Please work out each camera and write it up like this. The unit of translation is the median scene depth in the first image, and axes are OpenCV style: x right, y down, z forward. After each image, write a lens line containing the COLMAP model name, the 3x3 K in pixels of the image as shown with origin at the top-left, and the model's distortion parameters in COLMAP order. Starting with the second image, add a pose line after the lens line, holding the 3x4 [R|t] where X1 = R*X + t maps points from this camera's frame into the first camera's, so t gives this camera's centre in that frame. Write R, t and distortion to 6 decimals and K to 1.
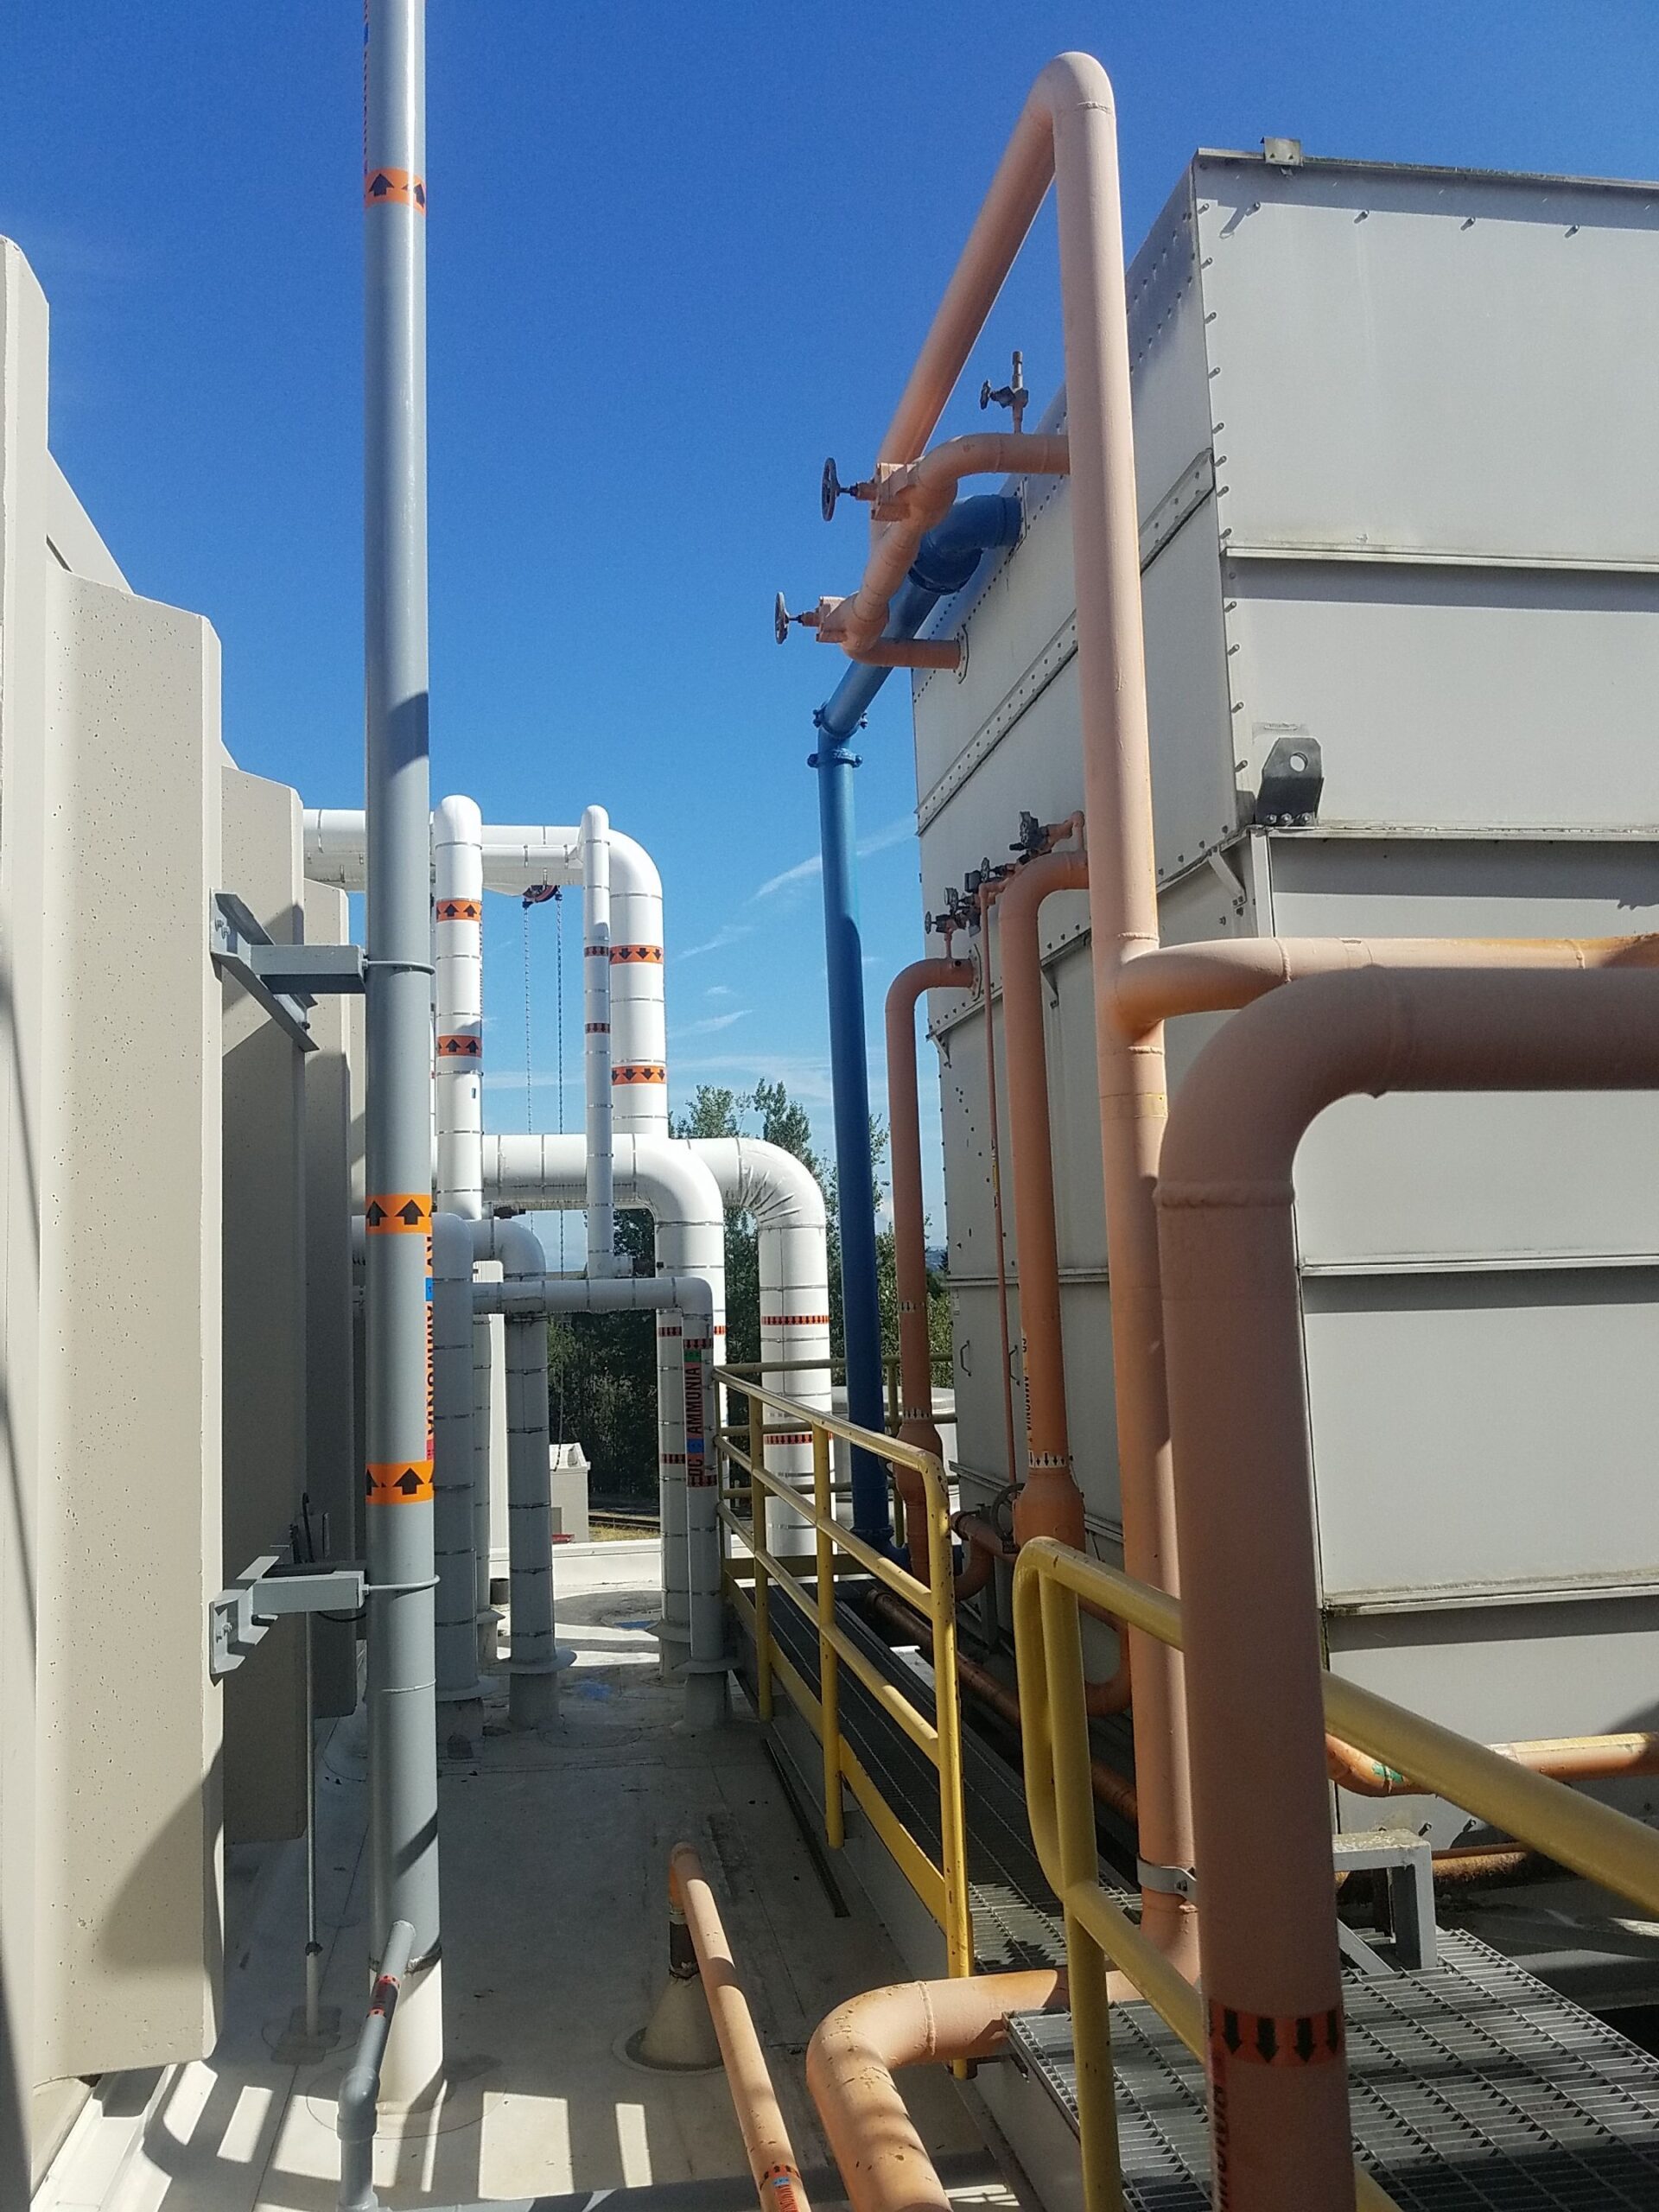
lens RADIAL K [[1732.1, 0, 821.7], [0, 1732.1, 1036.8], [0, 0, 1]] dist [0.026818, -0.043556]
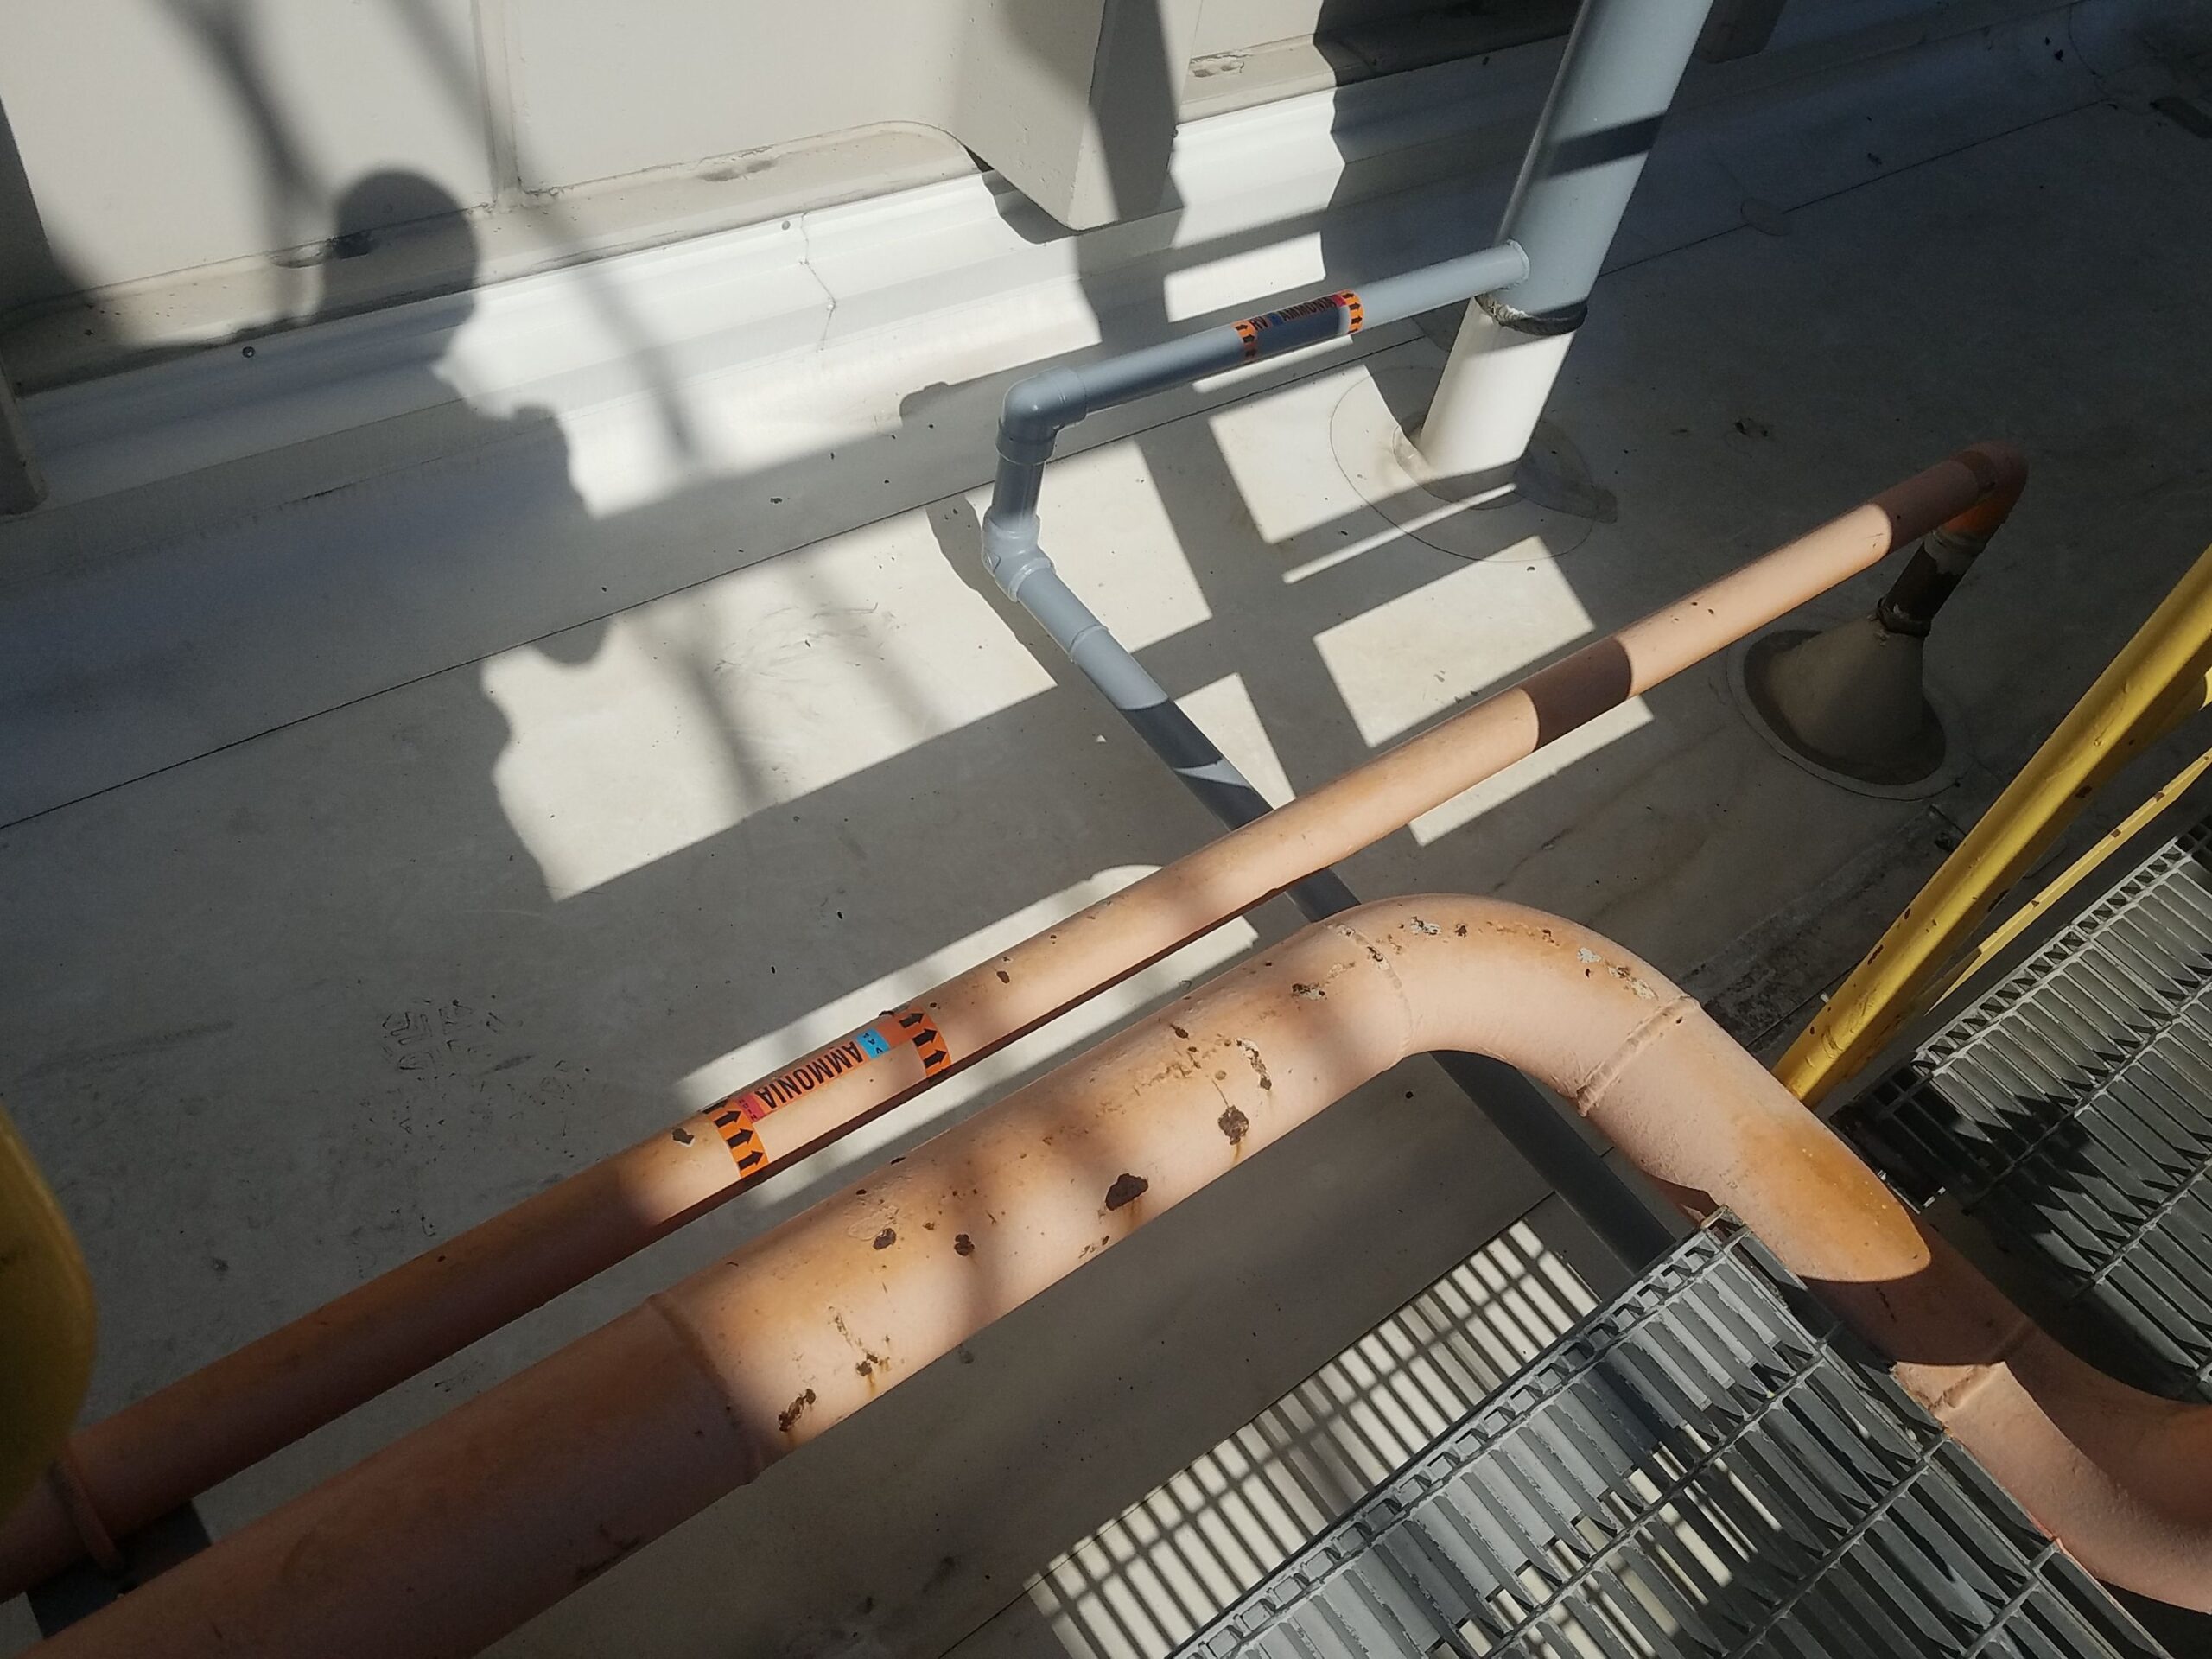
lens RADIAL K [[1732.1, 0, 1106.0], [0, 1732.1, 829.5], [0, 0, 1]] dist [0.026818, -0.043556]
pose [[0.462715, 0.735951, -0.494237, 0.129154], [-0.056819, 0.580985, 0.811929, 0.137172], [0.884684, -0.347610, 0.310646, 0.573734]]
